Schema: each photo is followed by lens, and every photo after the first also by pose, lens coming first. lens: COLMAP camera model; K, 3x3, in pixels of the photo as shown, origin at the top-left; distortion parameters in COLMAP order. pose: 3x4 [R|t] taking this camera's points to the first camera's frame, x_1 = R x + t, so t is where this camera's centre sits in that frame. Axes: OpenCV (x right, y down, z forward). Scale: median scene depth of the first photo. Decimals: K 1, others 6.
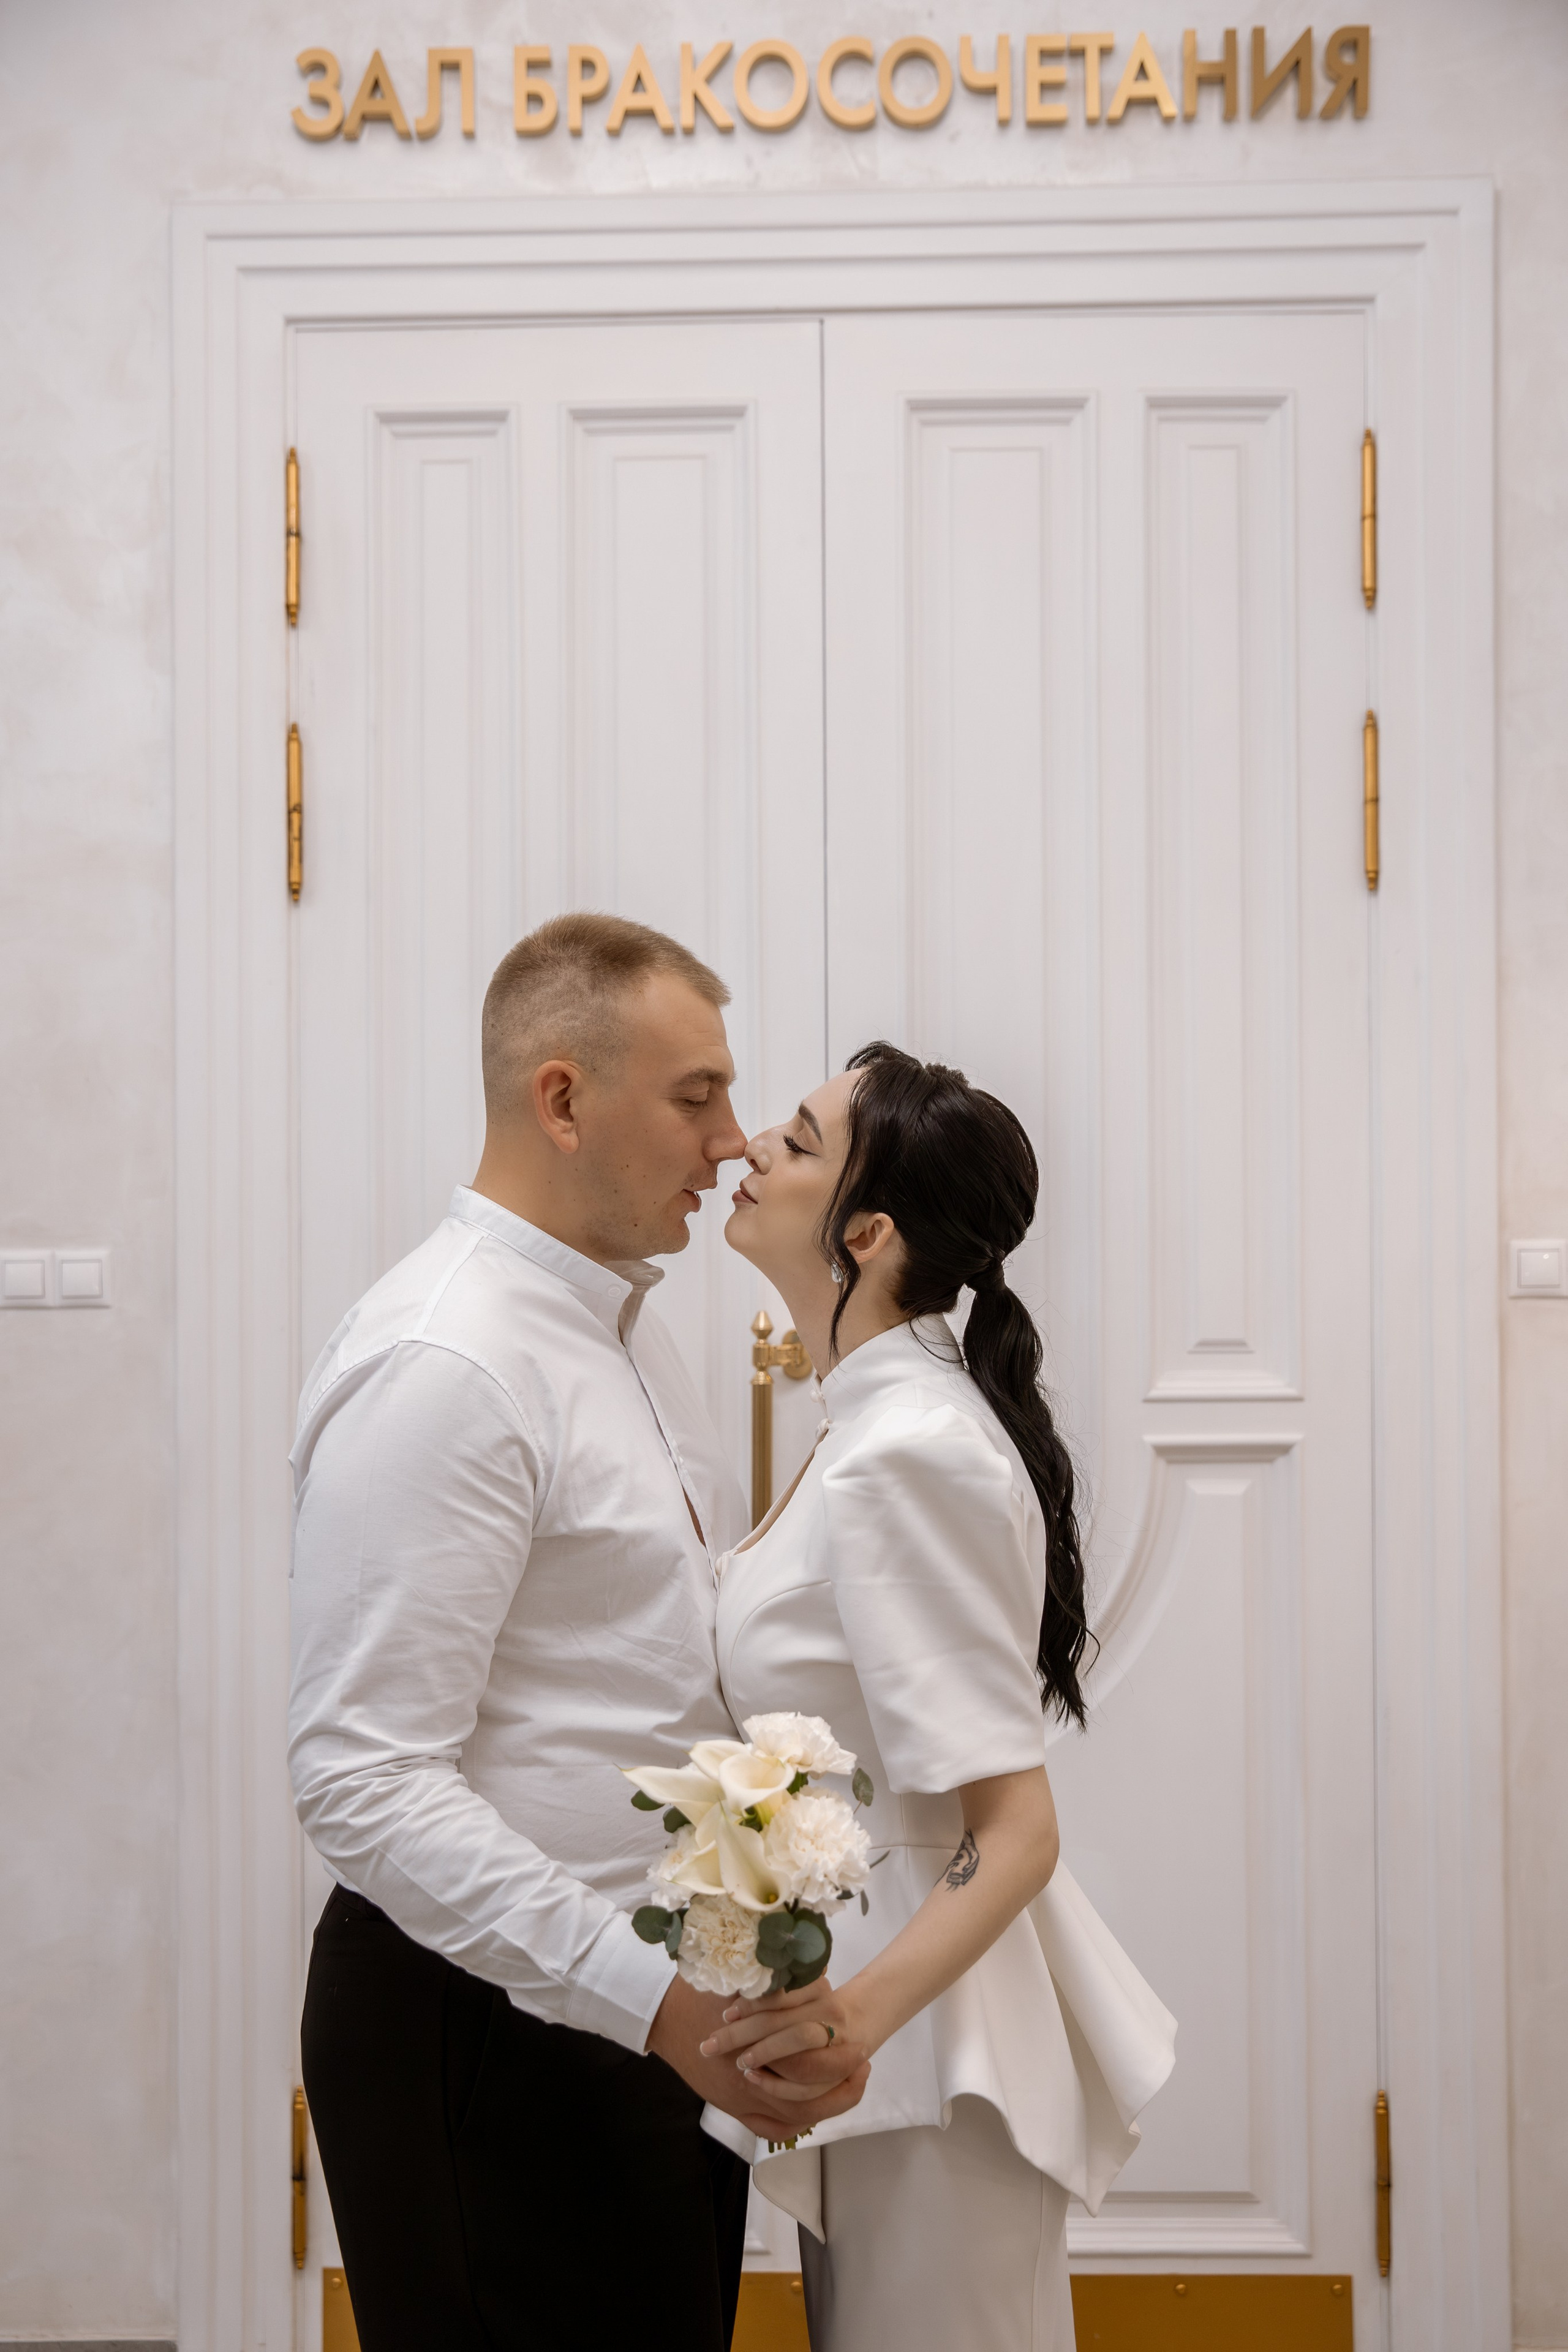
lens RADIAL K [[2654.3, 0, 784.5], [0, 2654.3, 1232.3], [0, 0, 1]] dist [-0.011197, 0.005648]
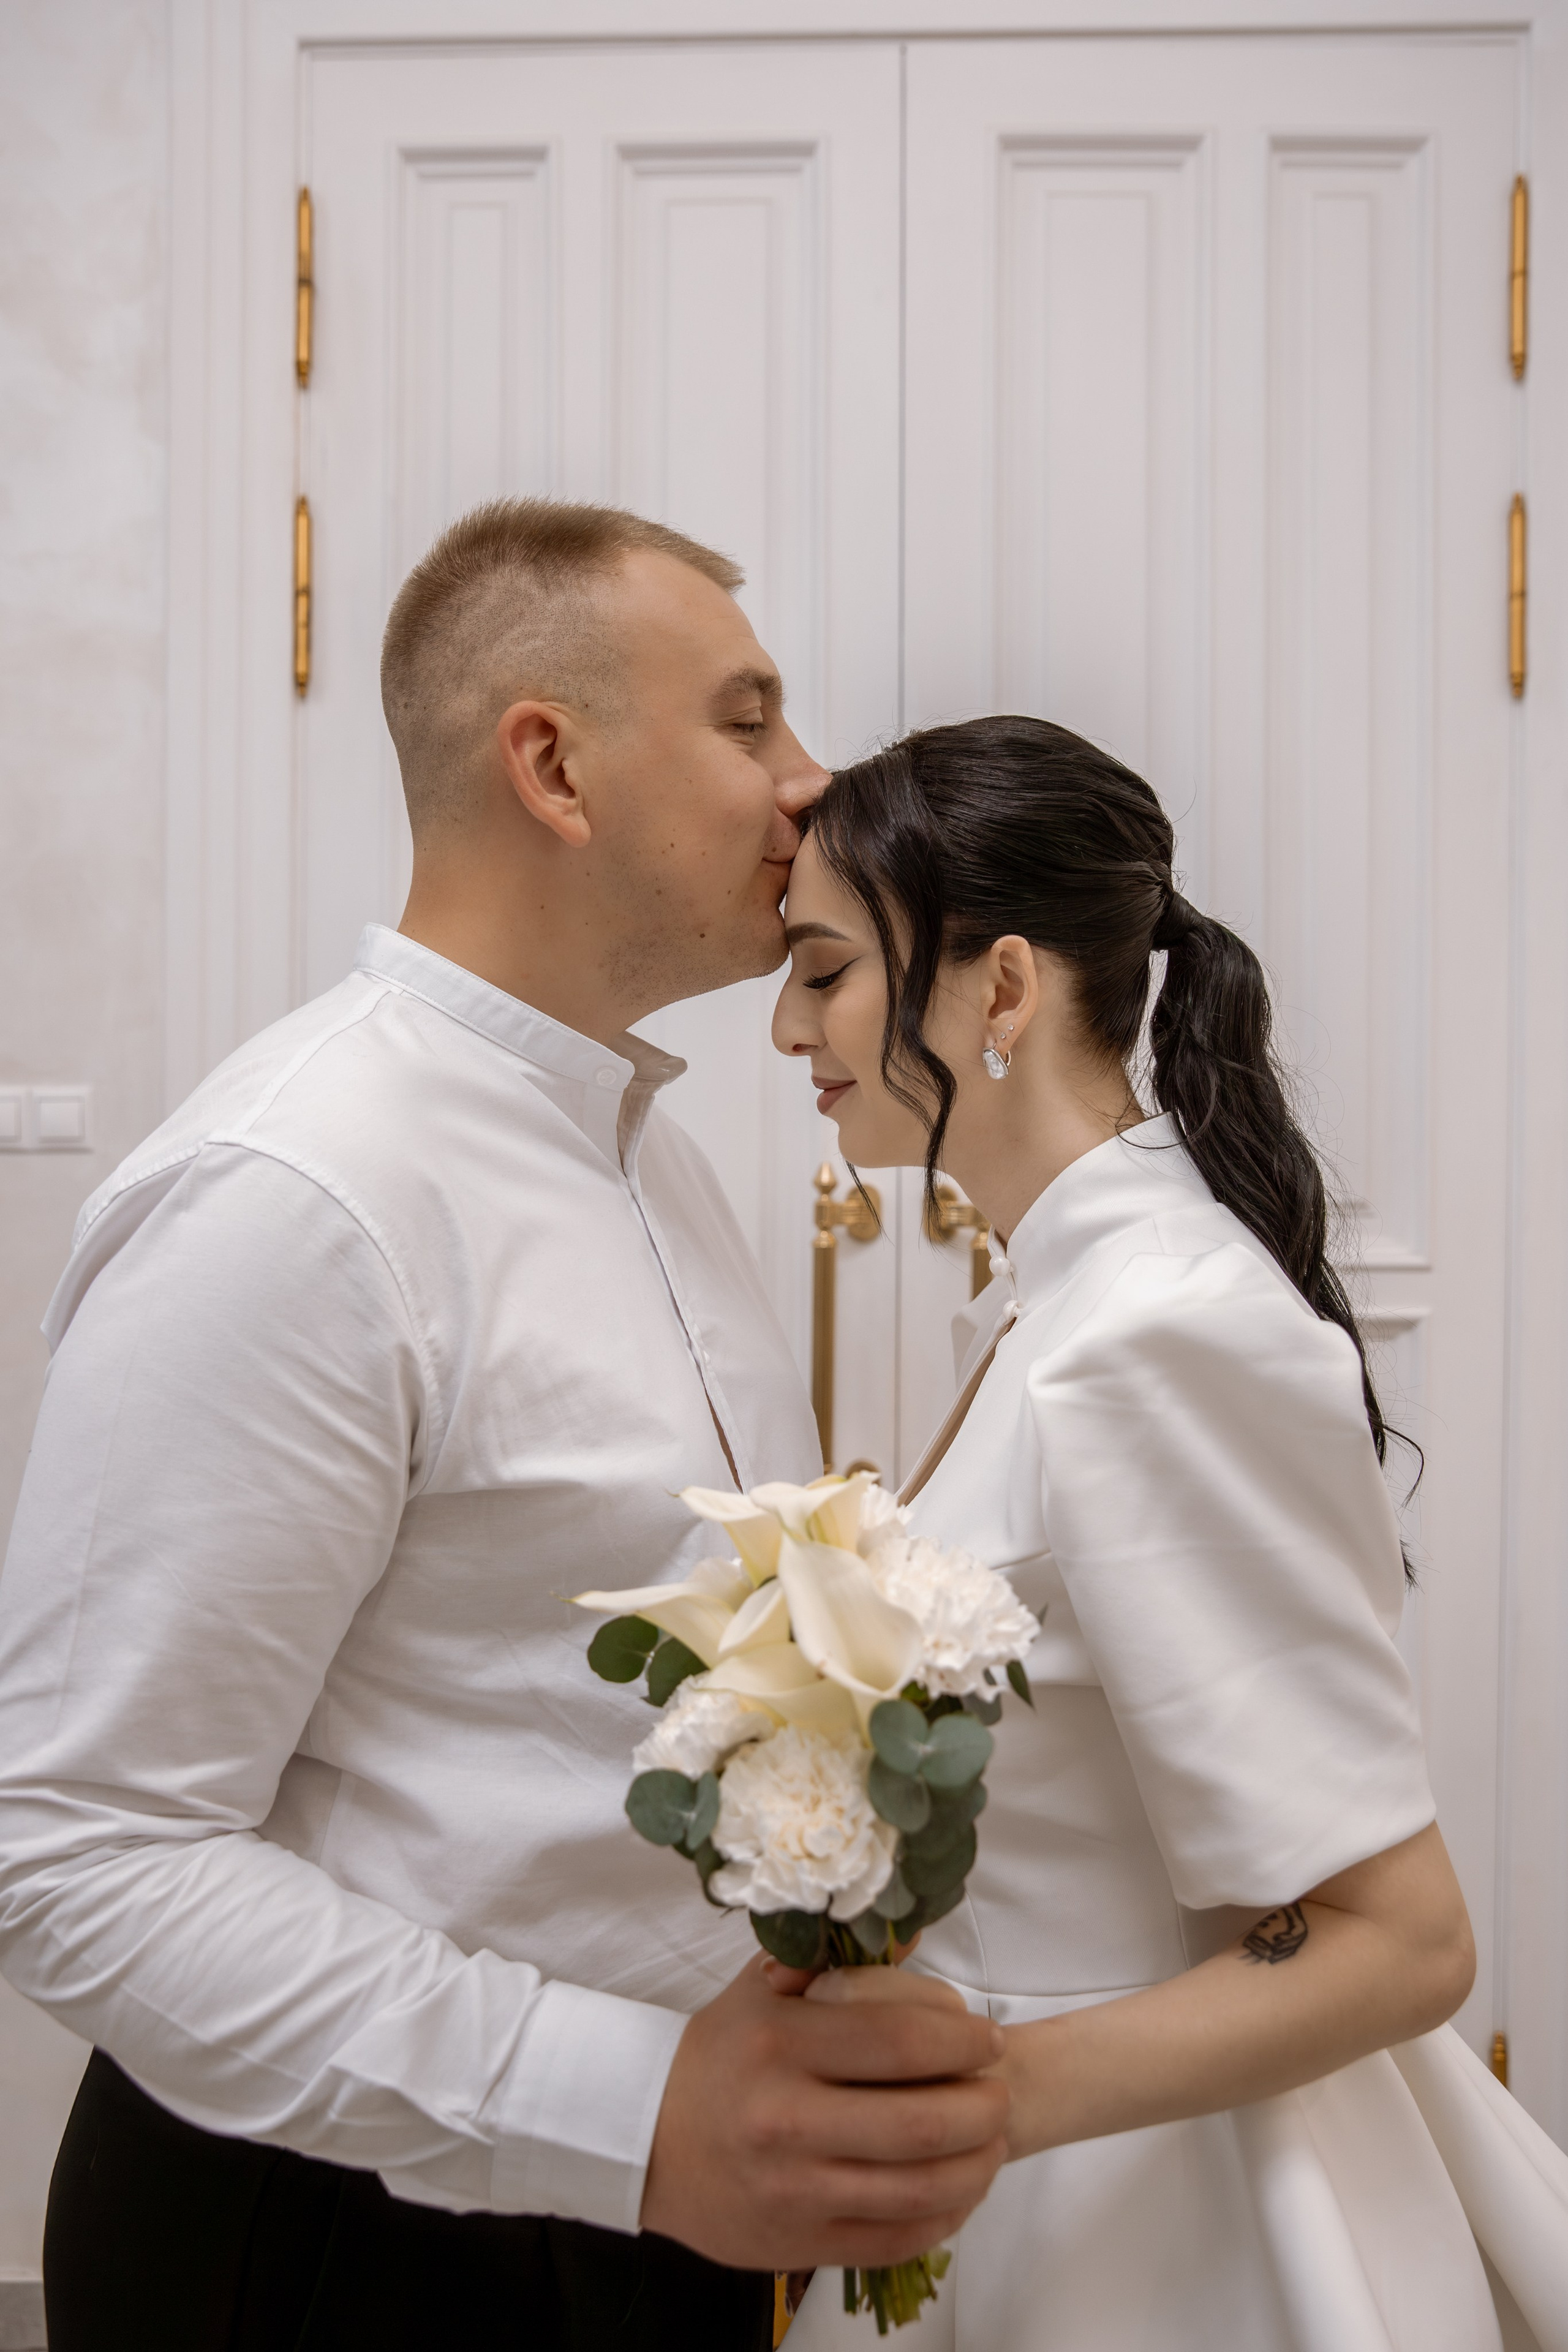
lens RADIAL K [[1936.5, 0, 781.6], [0, 1936.5, 1199.2], [0, 0, 1]] dist [-0.090284, 0.102777]
pose [[0.999636, 0.009905, -0.025113, -0.006729], [-0.009222, 0.999587, 0.027203, 0.024621], [0.025372, -0.026961, 0.999314, 0.362864]]
